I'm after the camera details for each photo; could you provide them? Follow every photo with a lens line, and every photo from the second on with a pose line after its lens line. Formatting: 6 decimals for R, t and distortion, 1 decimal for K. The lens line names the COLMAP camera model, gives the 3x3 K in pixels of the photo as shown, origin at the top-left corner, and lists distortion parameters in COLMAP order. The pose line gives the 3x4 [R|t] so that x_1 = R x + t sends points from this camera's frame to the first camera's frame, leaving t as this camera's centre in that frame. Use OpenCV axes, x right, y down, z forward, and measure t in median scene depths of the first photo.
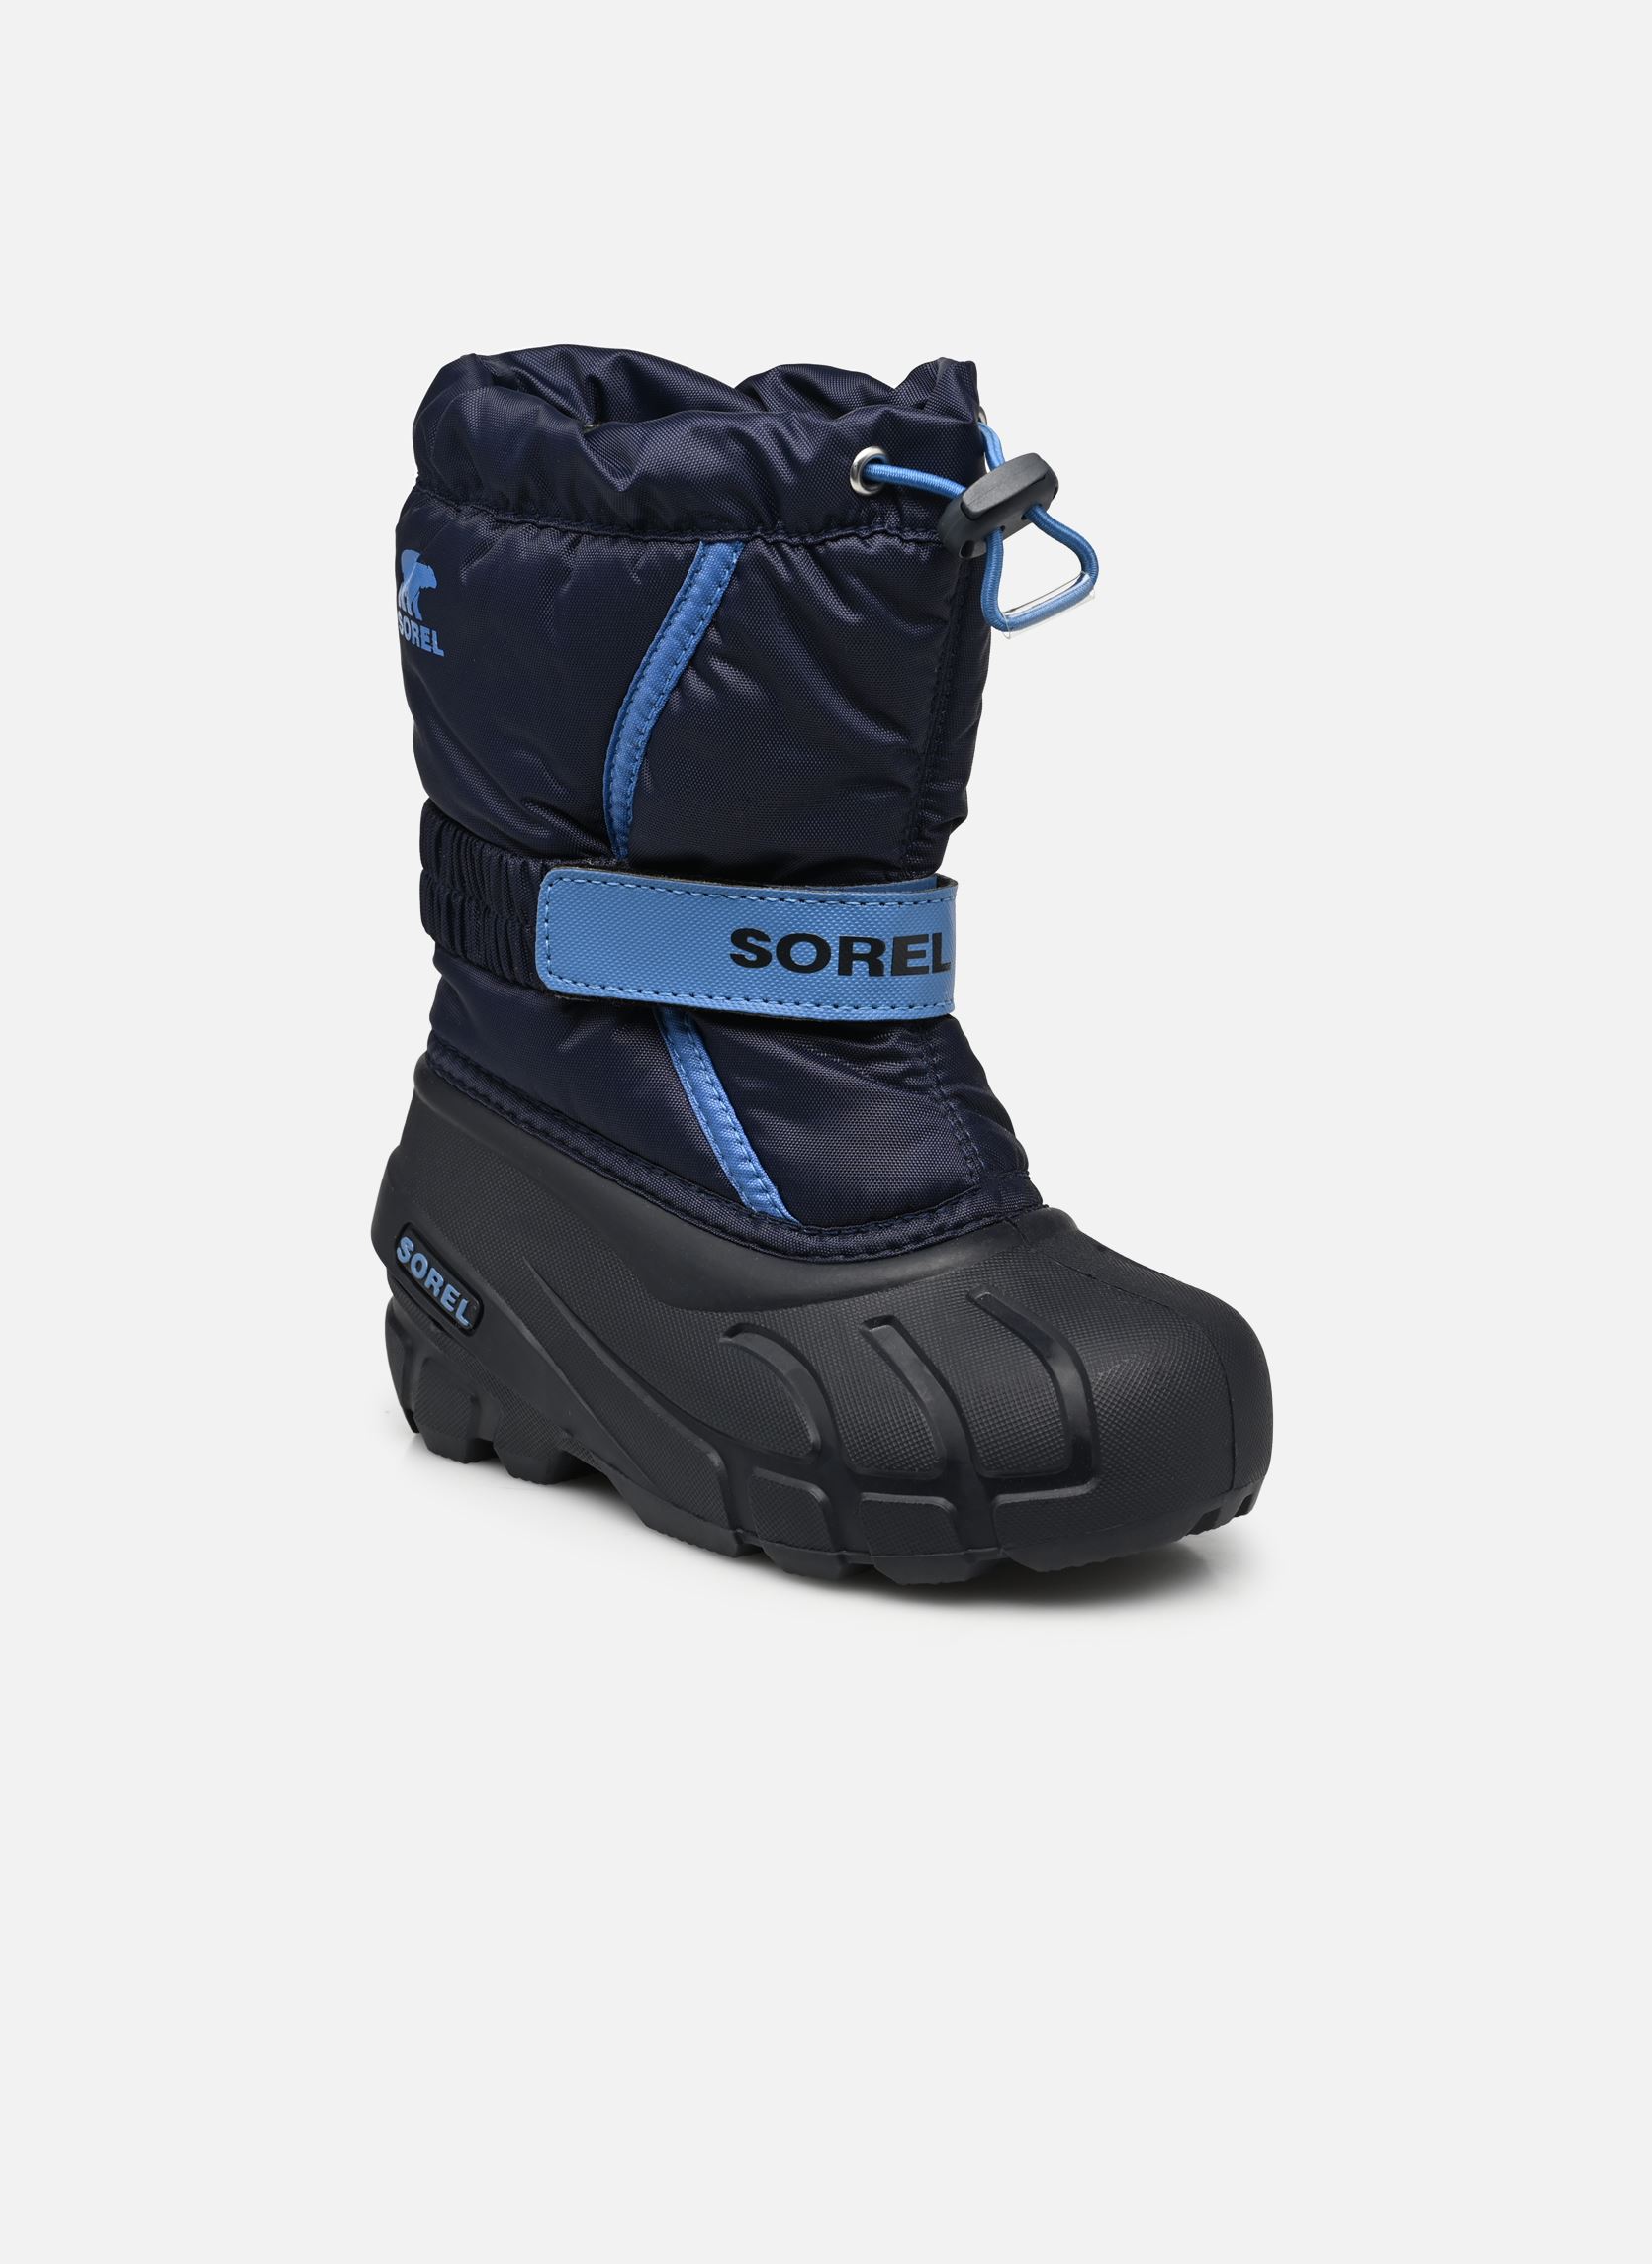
lens RADIAL K [[7204.9, 0, 826.0], [0, 7204.9, 1132.0], [0, 0, 1]] dist [-0.137584, -0.343679]
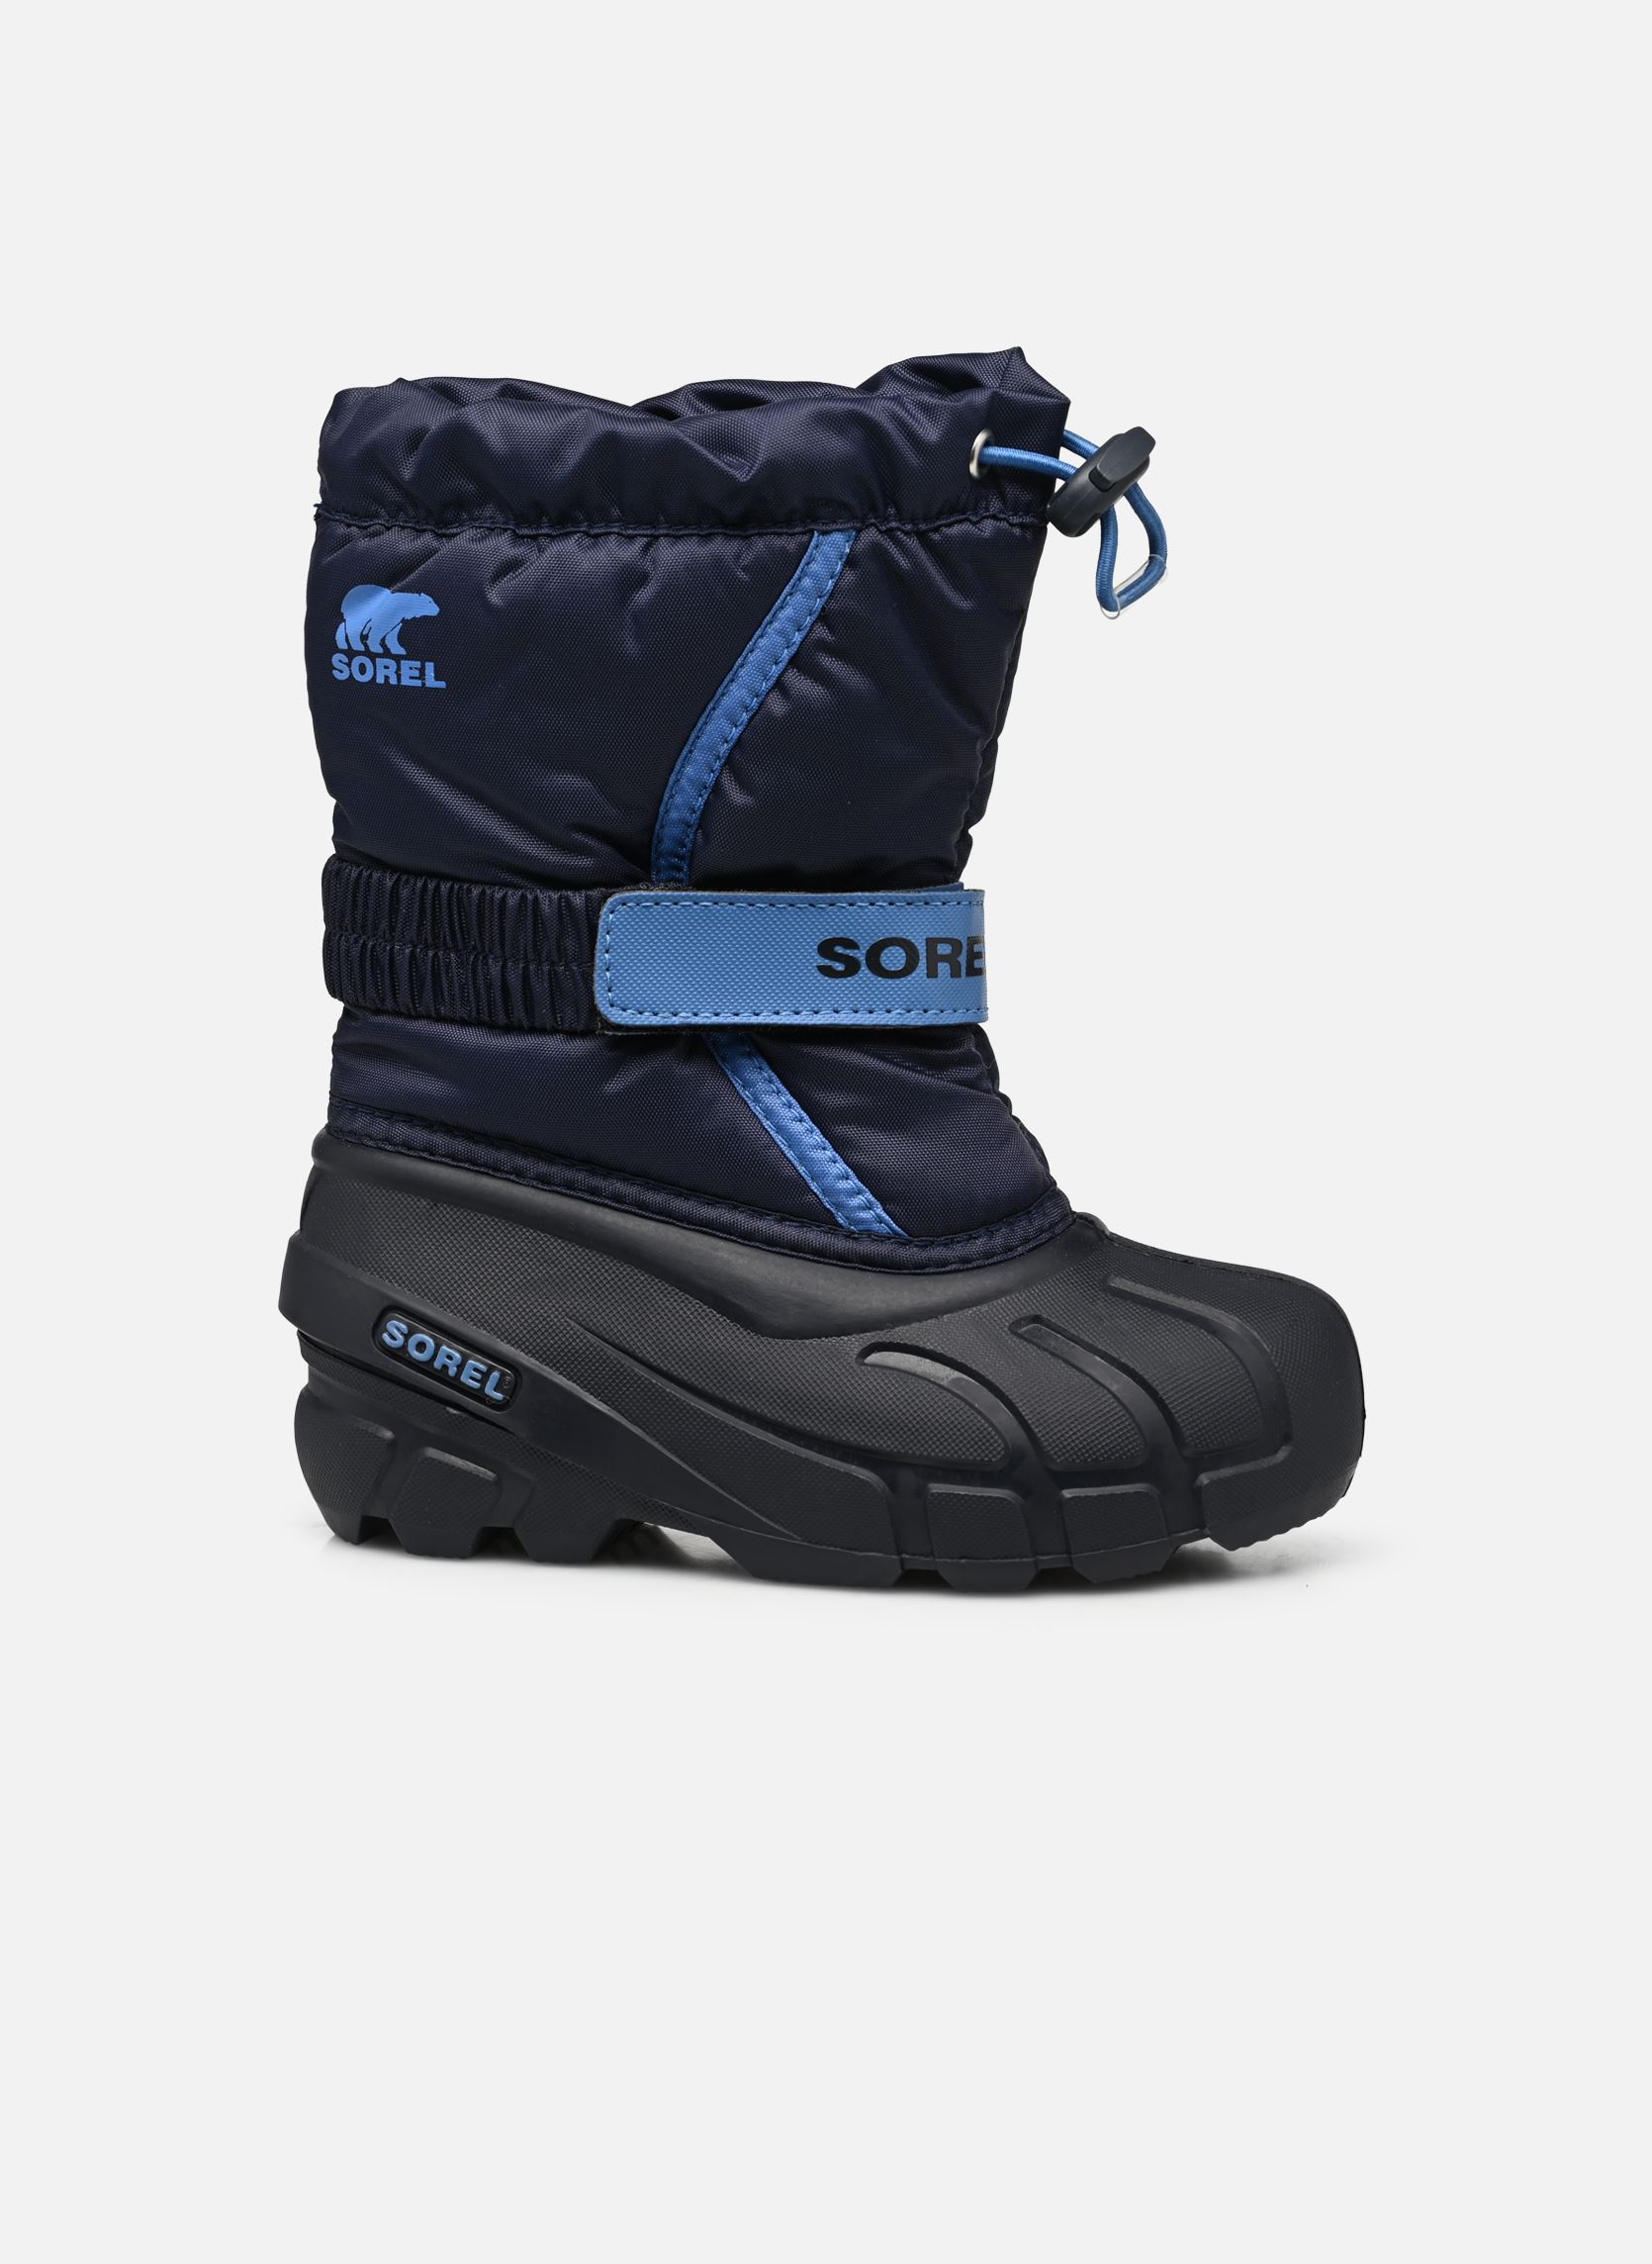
lens RADIAL K [[7204.9, 0, 826.0], [0, 7204.9, 1132.0], [0, 0, 1]] dist [-0.137584, -0.343679]
pose [[0.804285, -0.055358, 0.591660, -0.588467], [0.126402, 0.988804, -0.079310, 0.074639], [-0.580645, 0.138575, 0.802277, 0.225038]]
